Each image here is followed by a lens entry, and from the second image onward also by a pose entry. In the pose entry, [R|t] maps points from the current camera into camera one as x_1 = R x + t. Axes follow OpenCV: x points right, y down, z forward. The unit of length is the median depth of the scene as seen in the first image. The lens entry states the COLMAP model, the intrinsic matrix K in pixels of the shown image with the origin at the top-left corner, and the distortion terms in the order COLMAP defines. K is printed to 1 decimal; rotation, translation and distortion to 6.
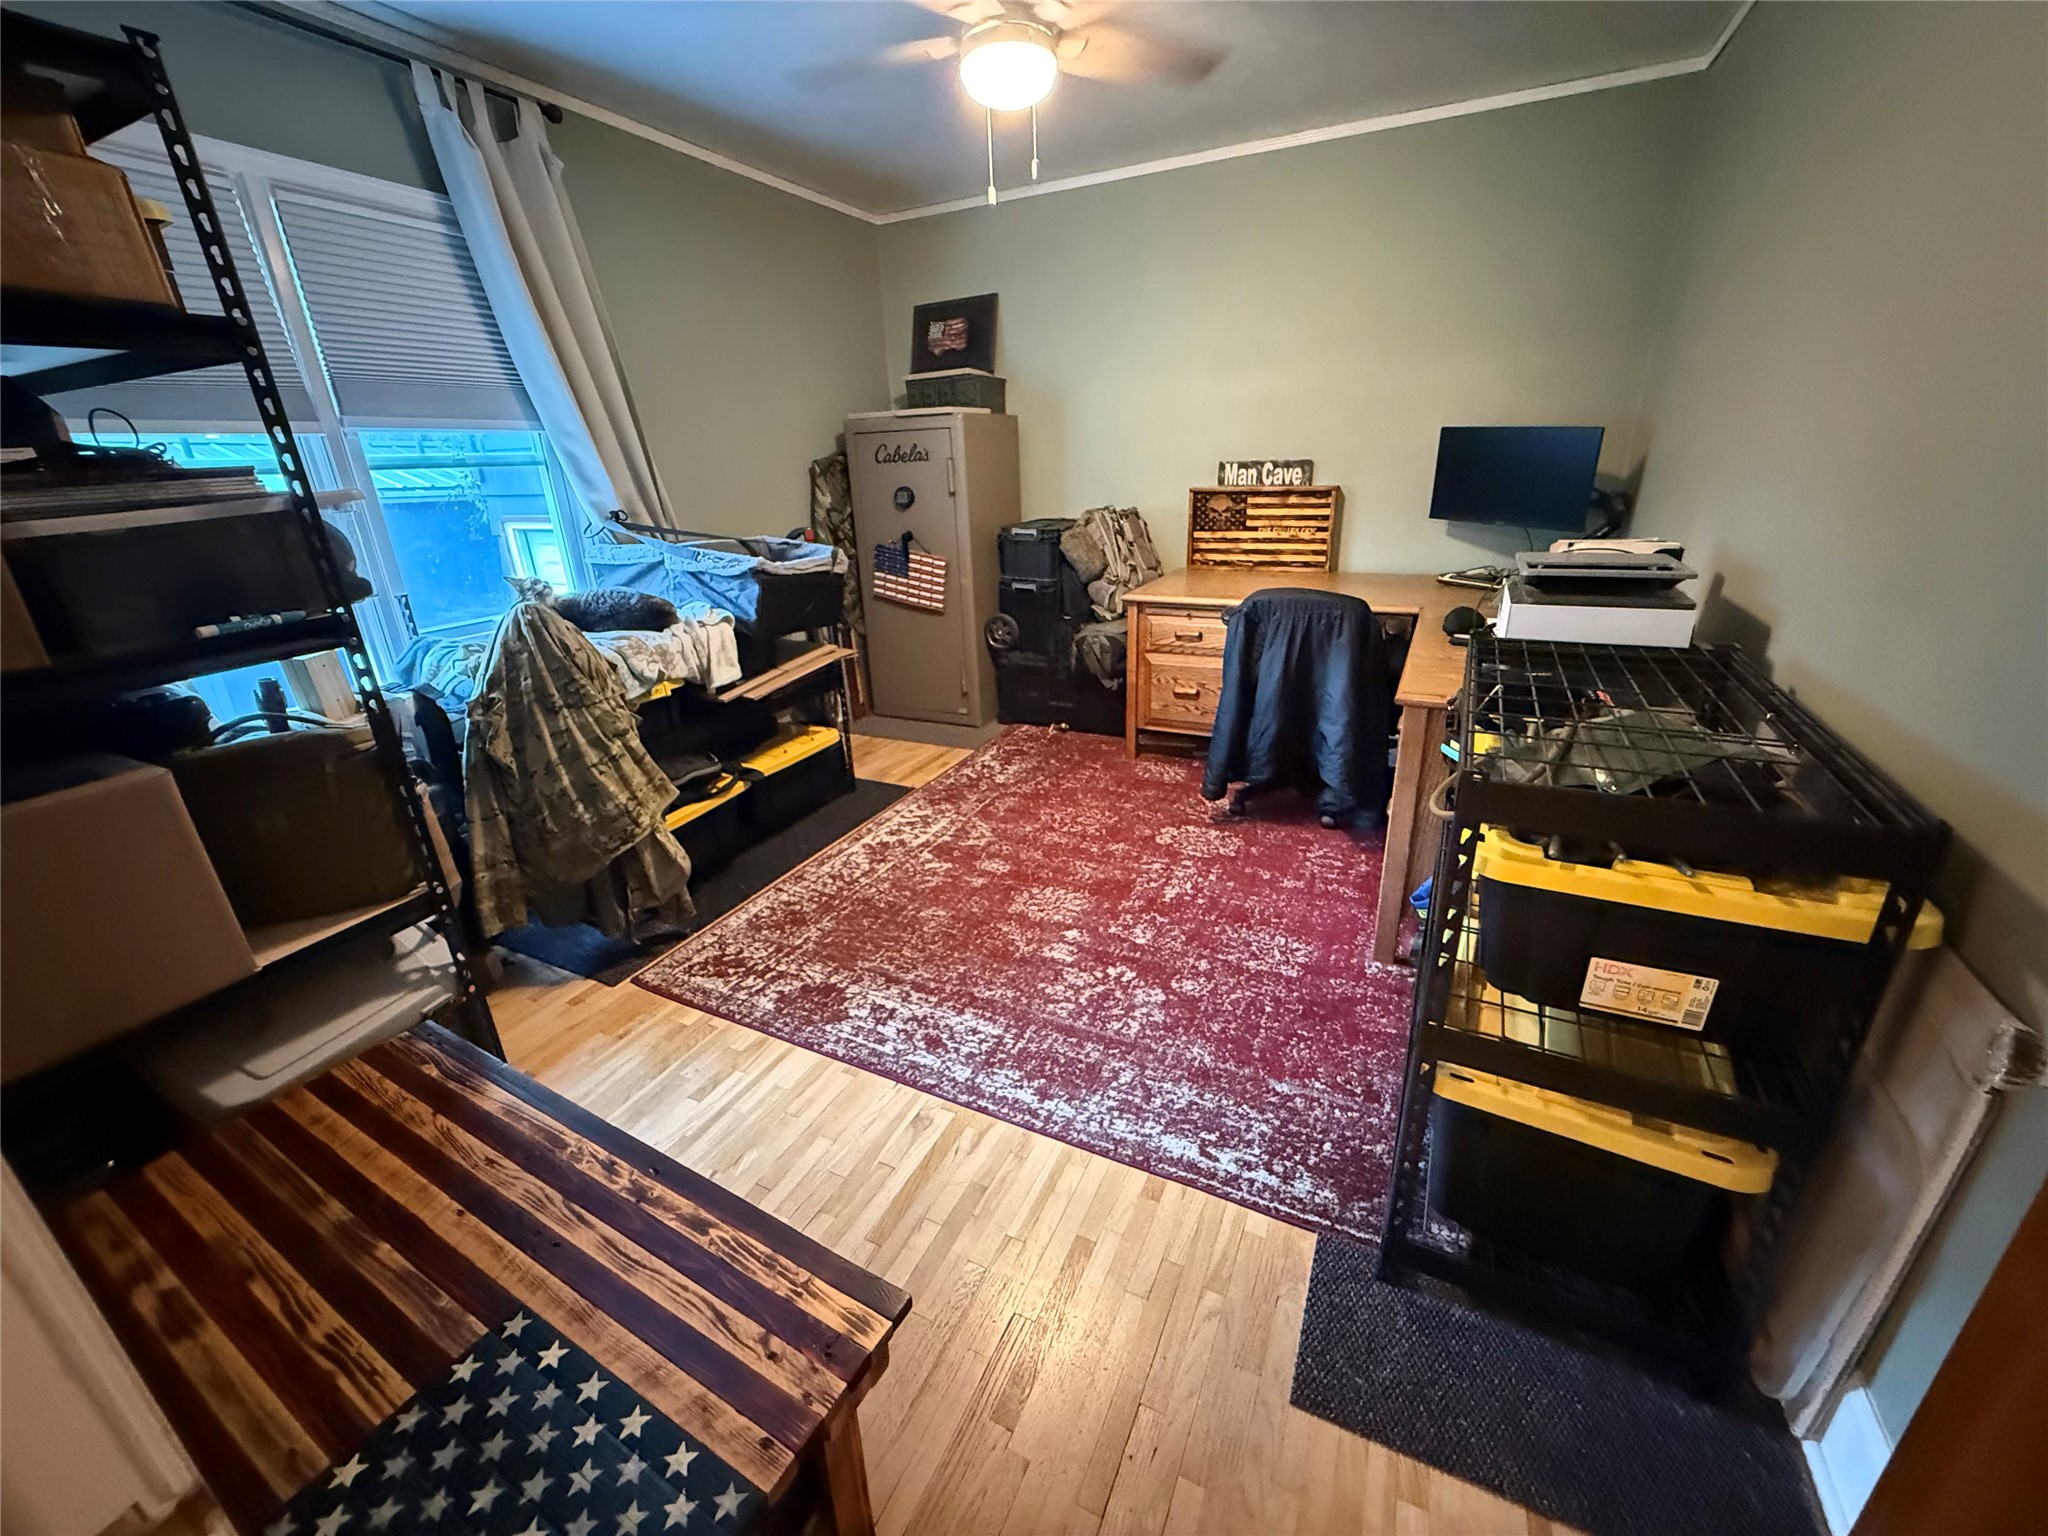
lens RADIAL K [[818.6, 0, 1019.9], [0, 818.6, 768.3], [0, 0, 1]] dist [-0.000403, 0.000275]
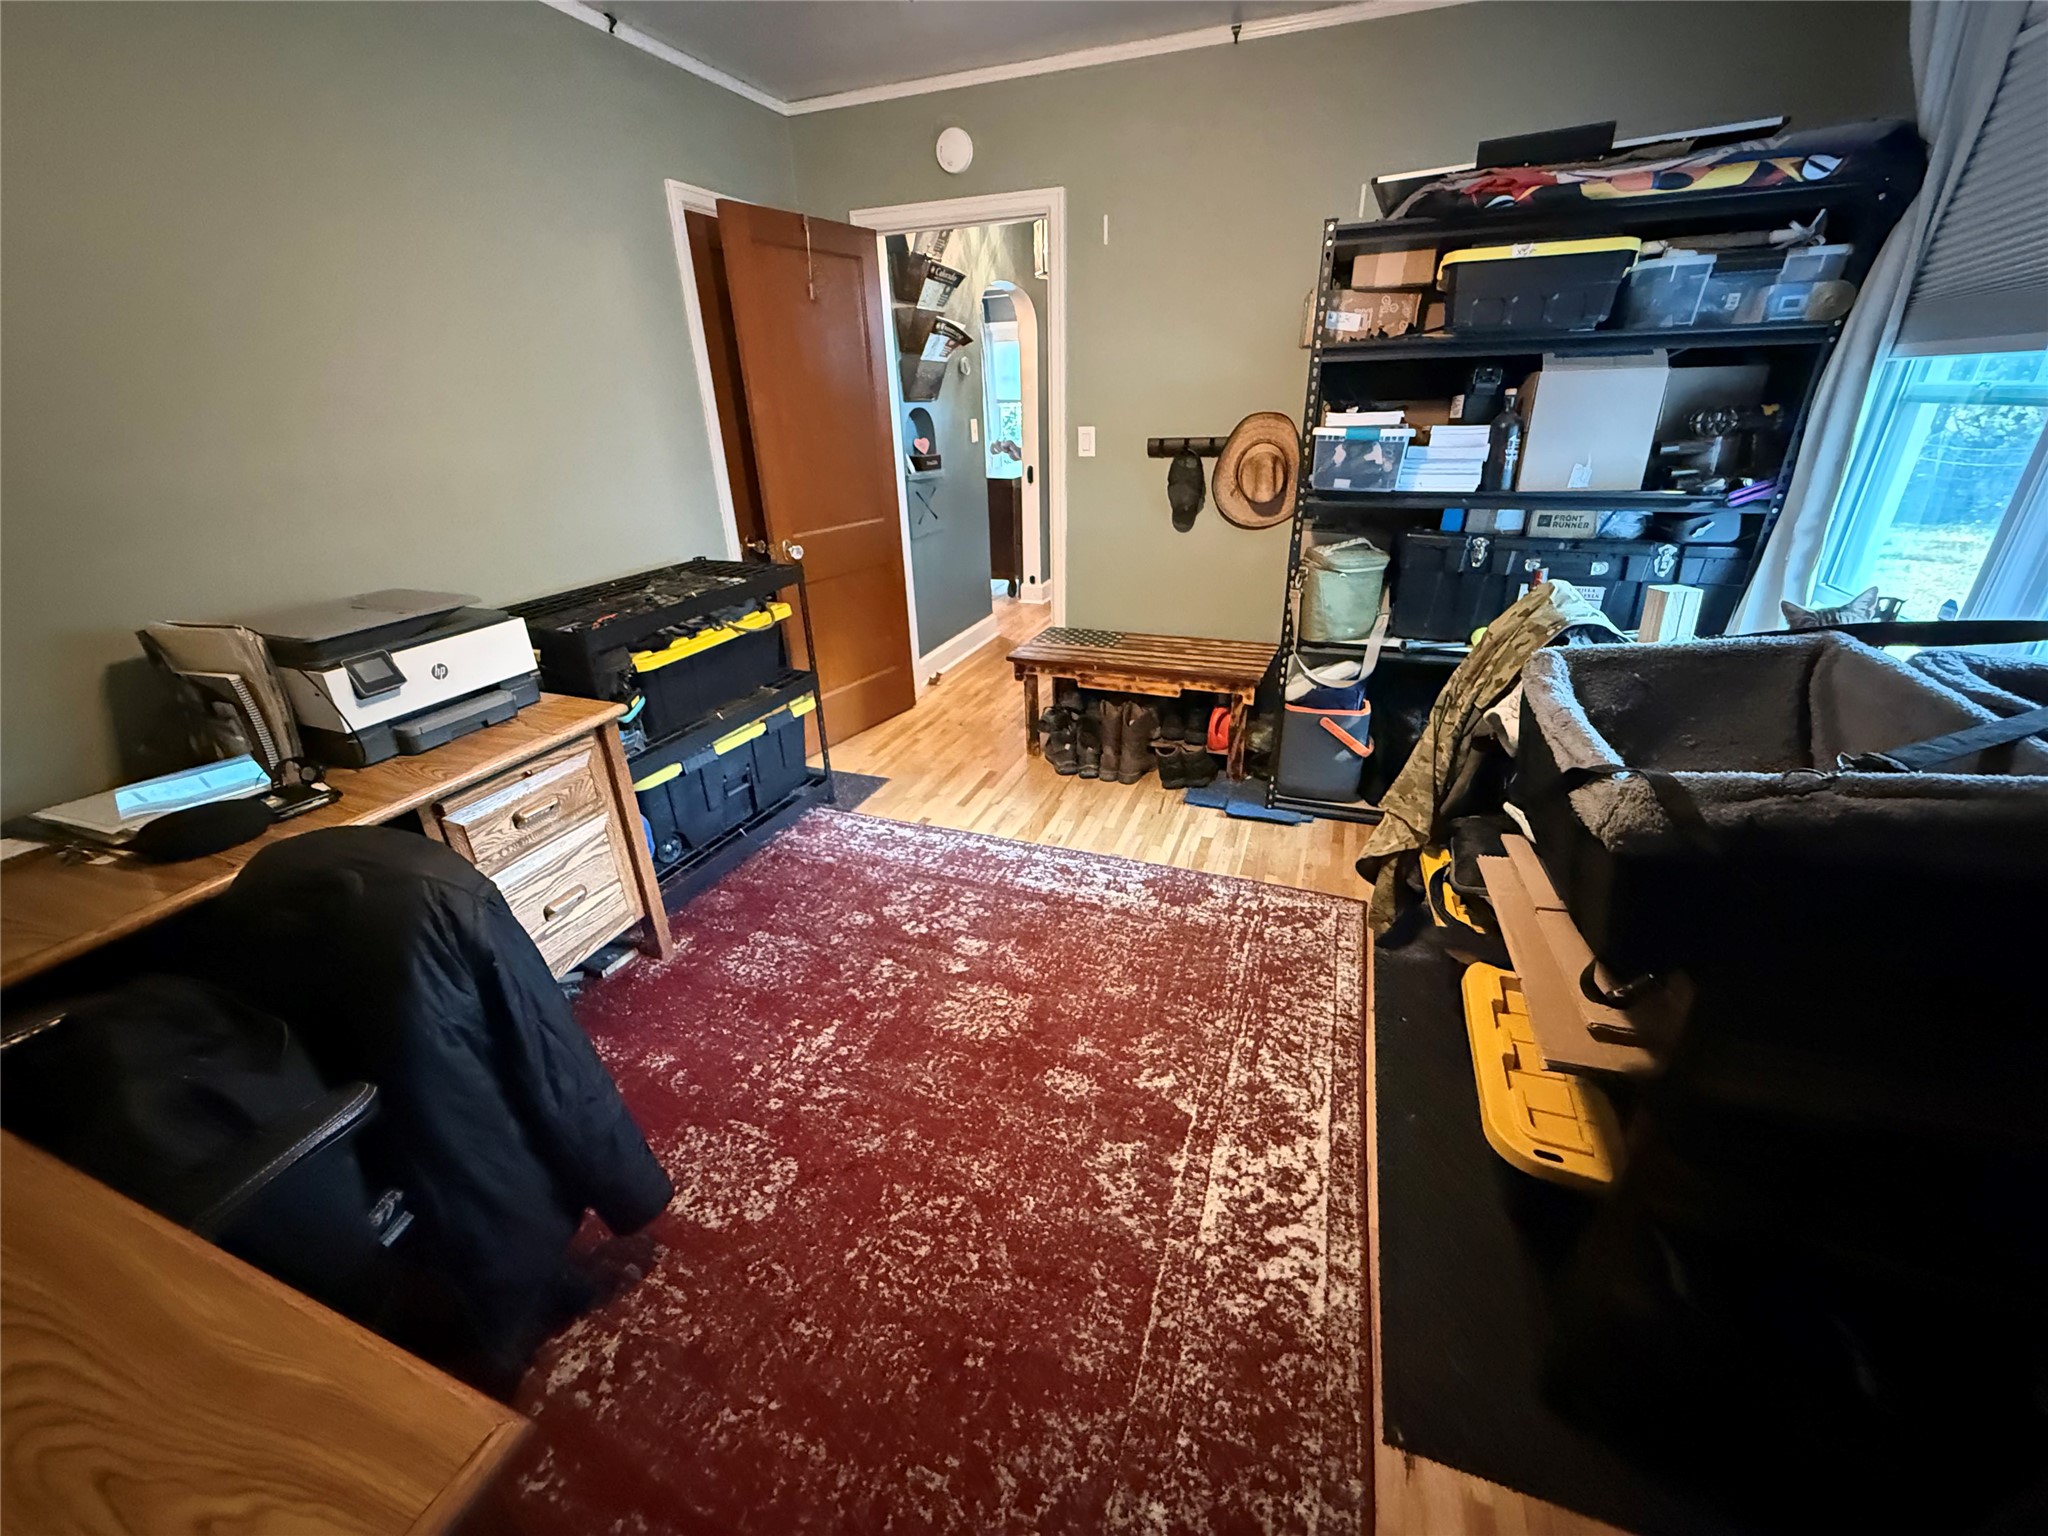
lens RADIAL K [[818.6, 0, 1018.9], [0, 818.6, 766.9], [0, 0, 1]] dist [-0.000403, 0.000275]
pose [[-0.993440, 0.100227, -0.055057, 0.024167], [0.031162, 0.700517, 0.712955, -0.654189], [0.110026, 0.706562, -0.699045, 1.580114]]
